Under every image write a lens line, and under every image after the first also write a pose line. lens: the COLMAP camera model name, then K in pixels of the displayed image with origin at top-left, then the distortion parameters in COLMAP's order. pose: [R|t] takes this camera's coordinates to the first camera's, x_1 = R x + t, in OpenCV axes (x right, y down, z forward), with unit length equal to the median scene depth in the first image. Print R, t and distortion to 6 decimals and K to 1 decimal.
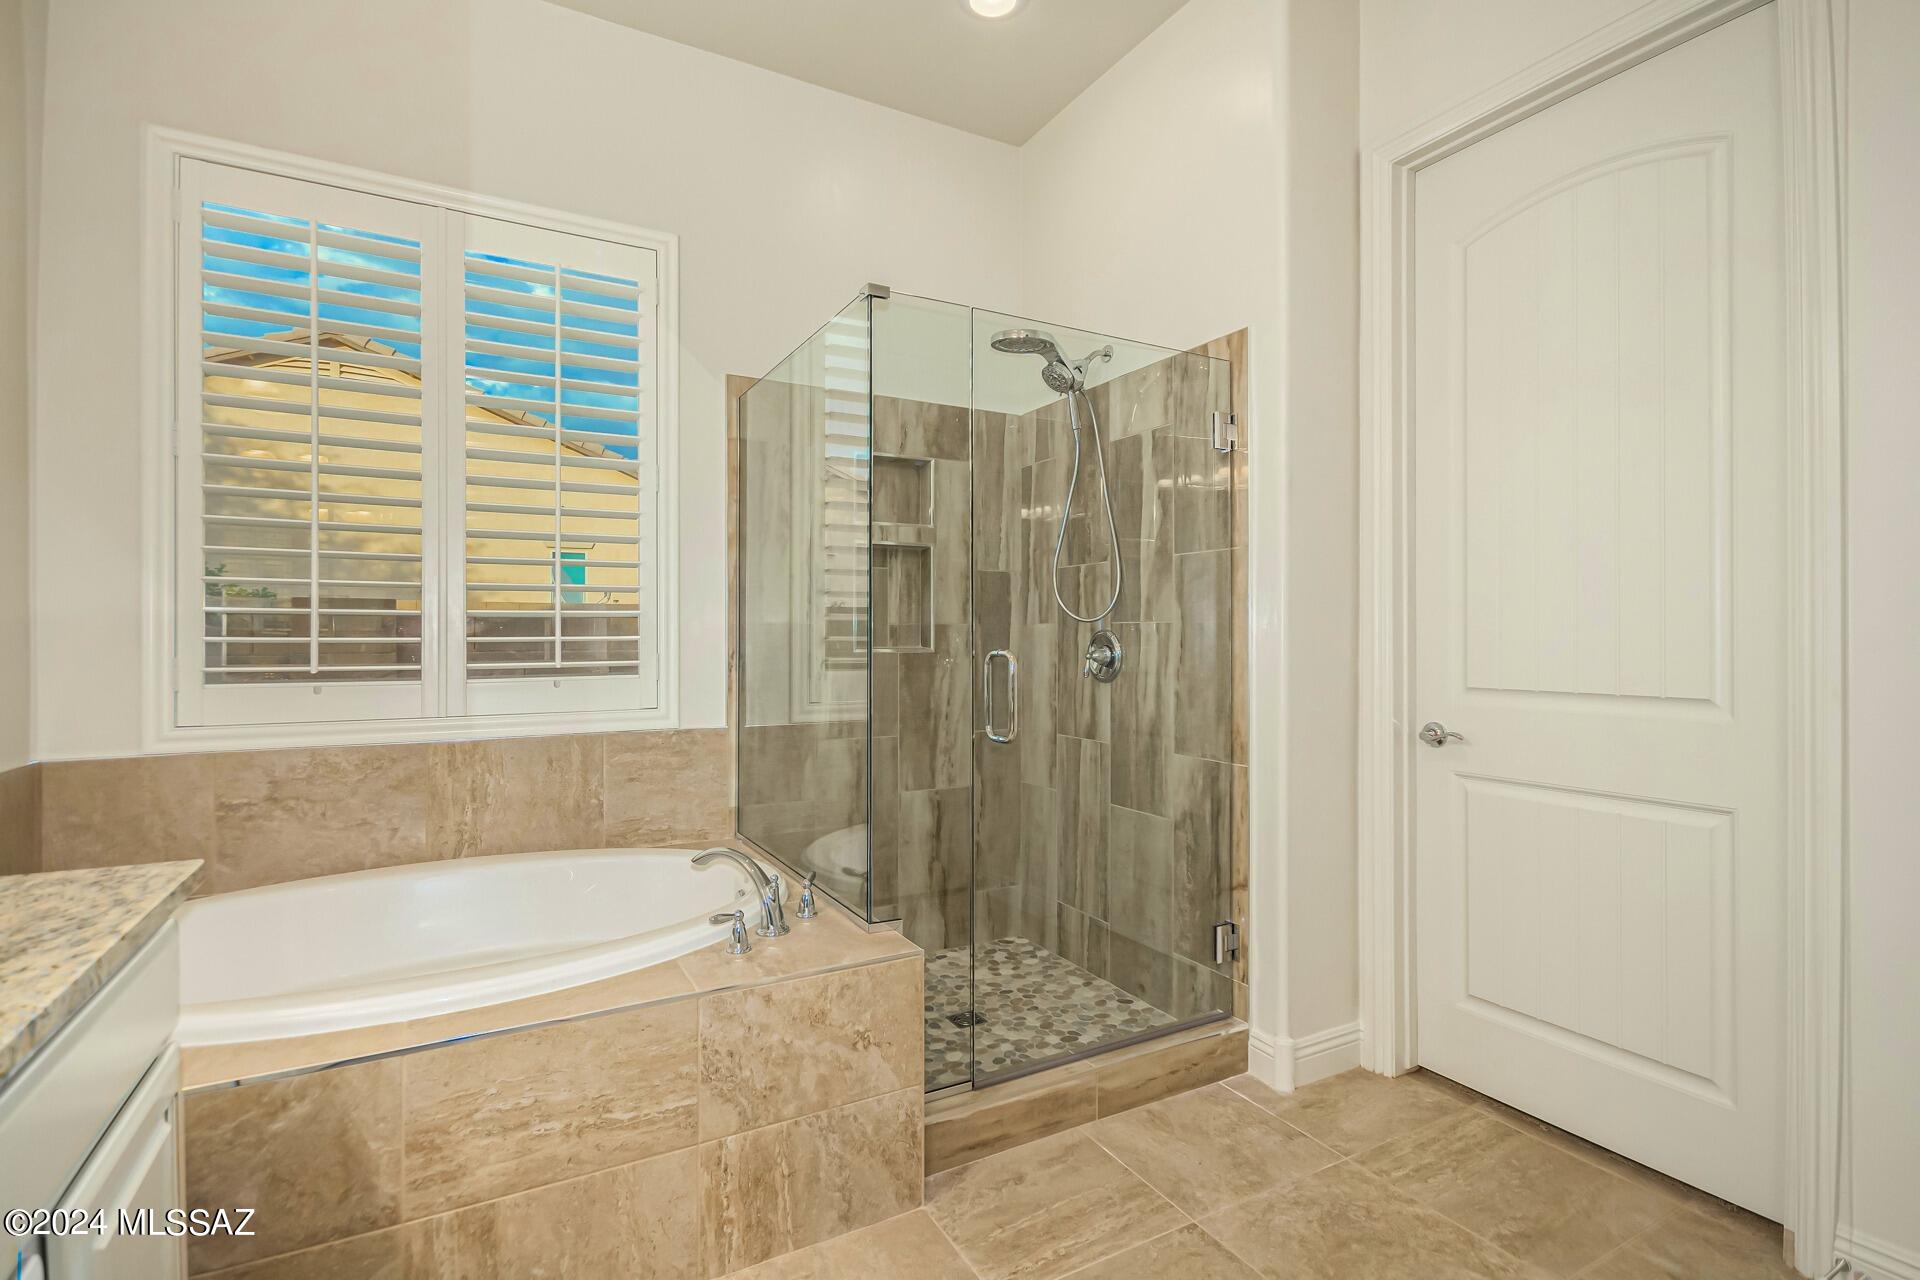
lens RADIAL K [[905.7, 0, 988.1], [0, 905.7, 632.1], [0, 0, 1]] dist [0.003875, -0.004743]
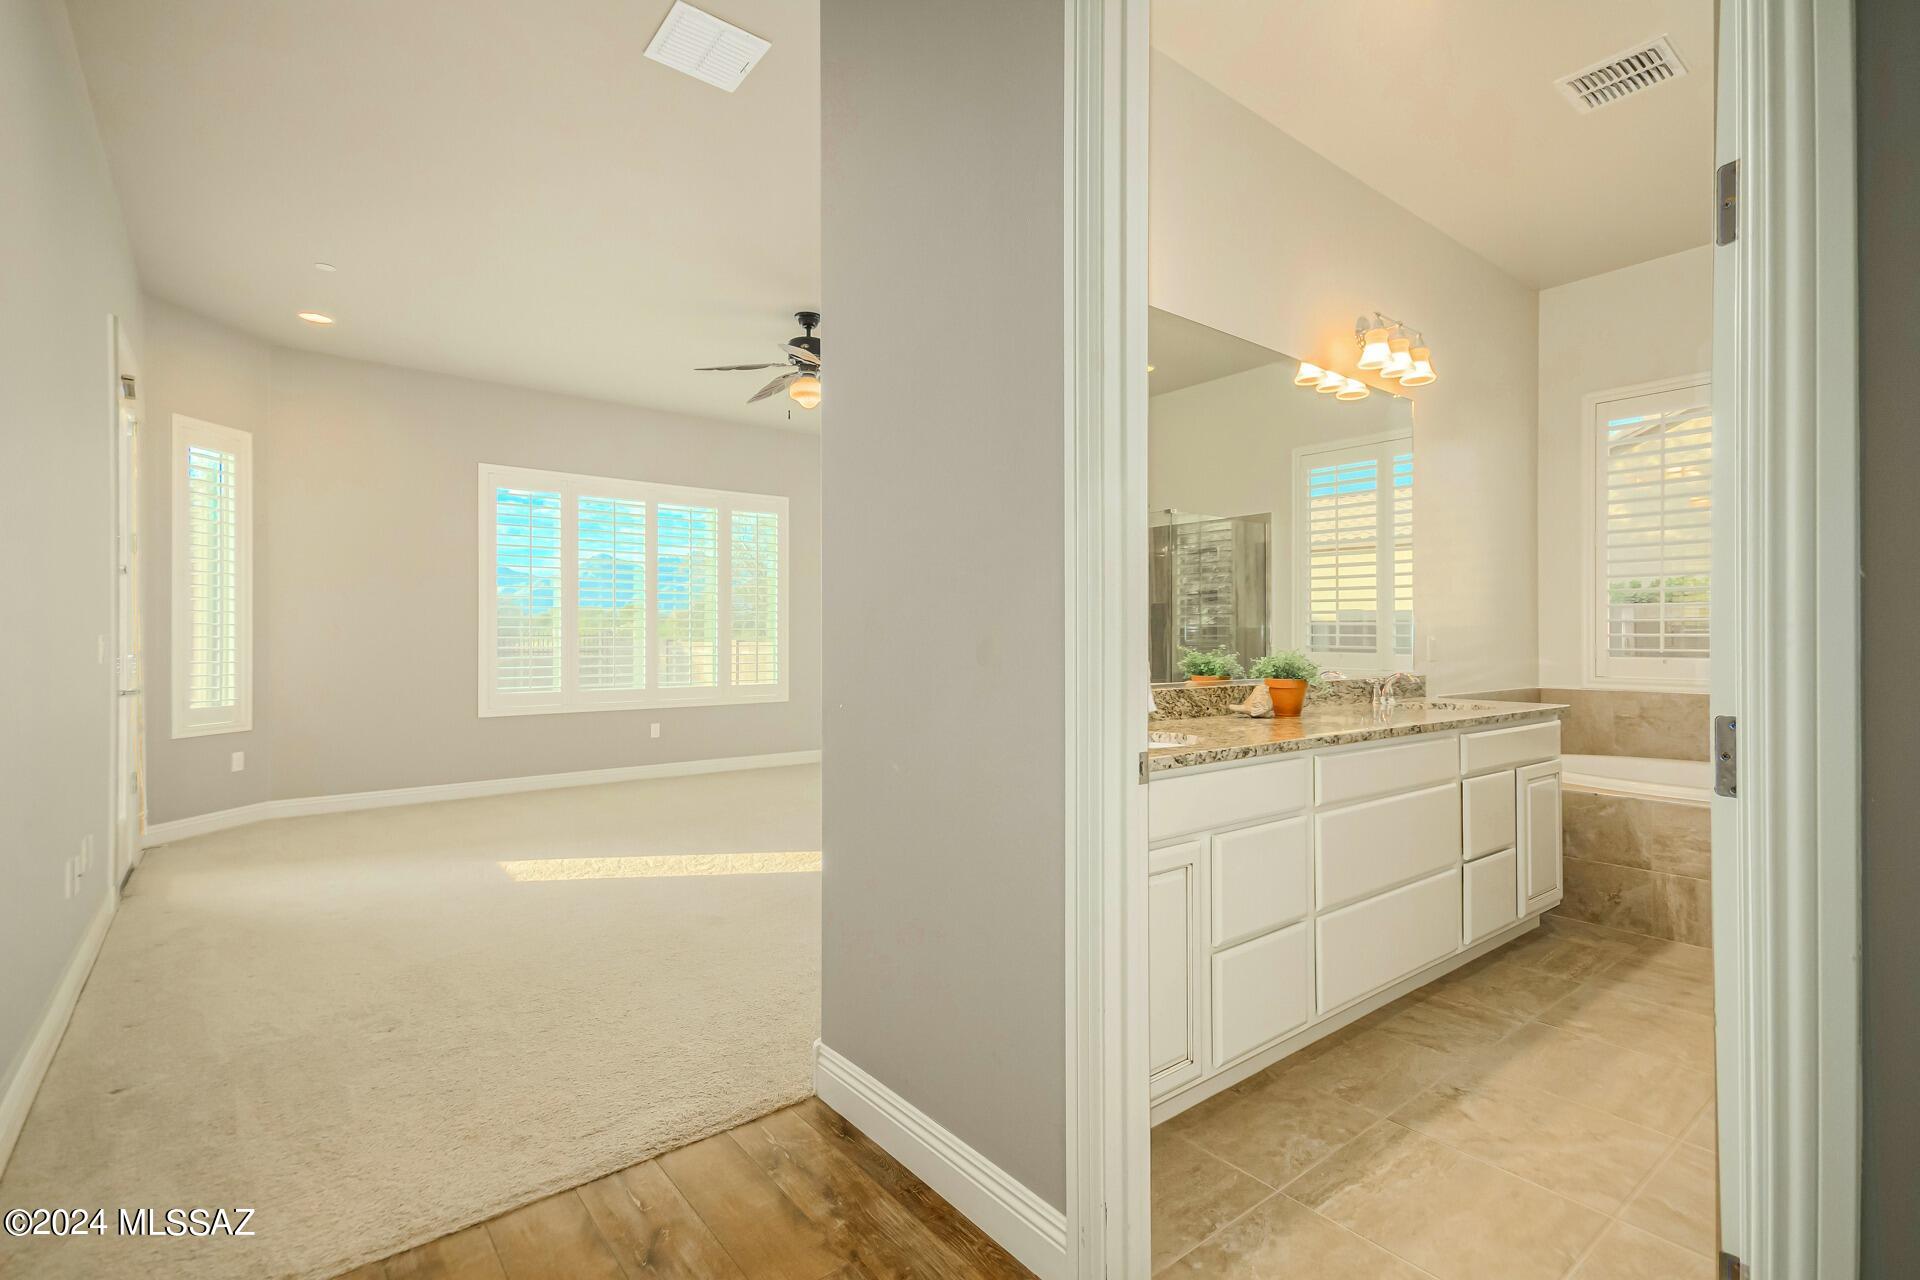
lens RADIAL K [[873.1, 0, 951.7], [0, 873.1, 631.5], [0, 0, 1]] dist [0.024307, -0.001324]
pose [[0.138086, -0.004665, -0.990409, 0.877234], [0.005700, 0.999976, -0.003916, -0.000194], [0.990404, -0.005105, 0.138110, -0.720679]]
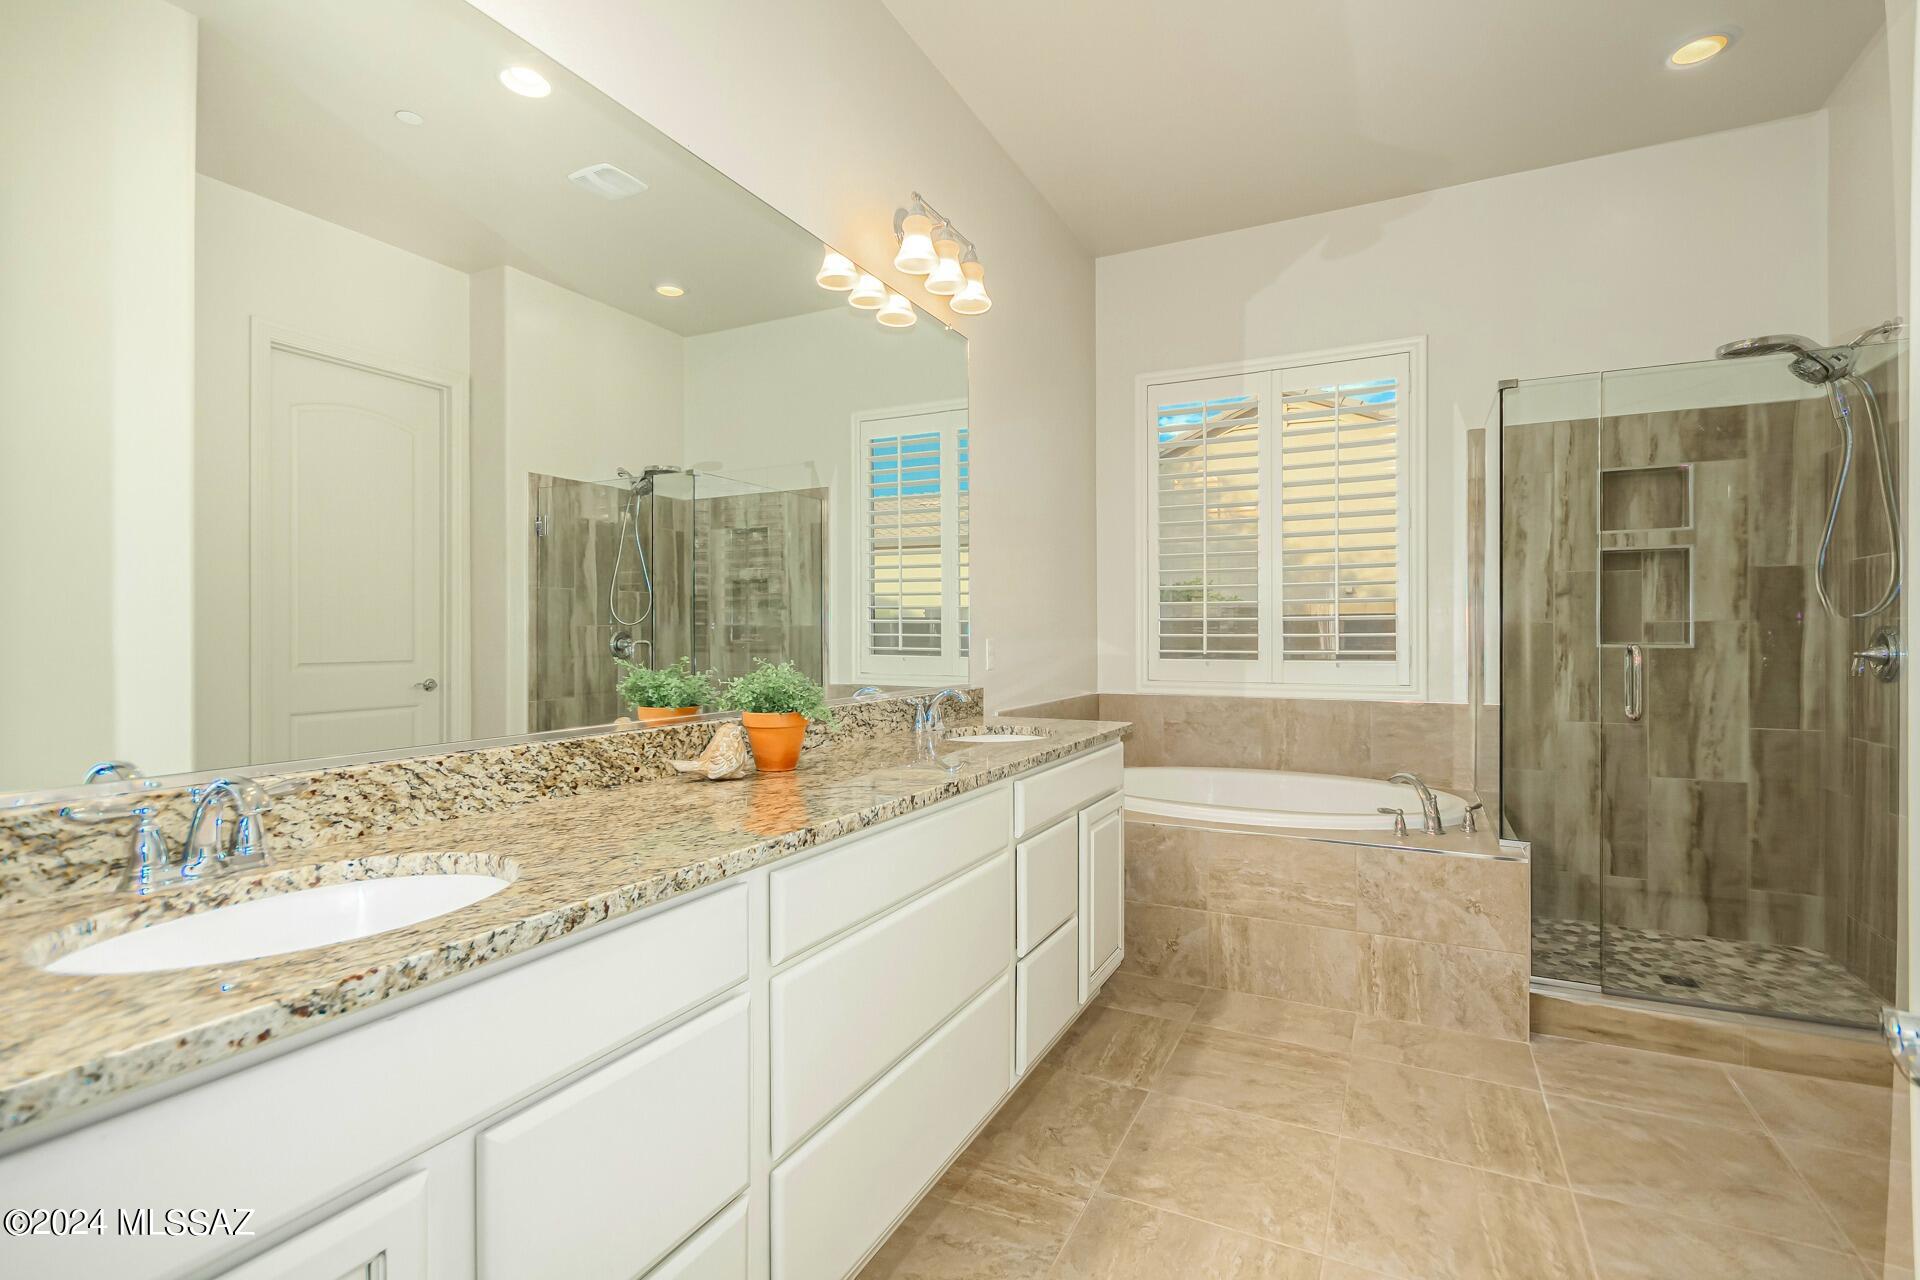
lens RADIAL K [[905.7, 0, 961.2], [0, 905.7, 638.2], [0, 0, 1]] dist [0.003875, -0.004743]
pose [[0.553488, 0.005384, -0.832840, 0.472090], [0.005928, 0.999928, 0.010404, -0.007410], [0.832836, -0.010695, 0.553417, -0.385401]]
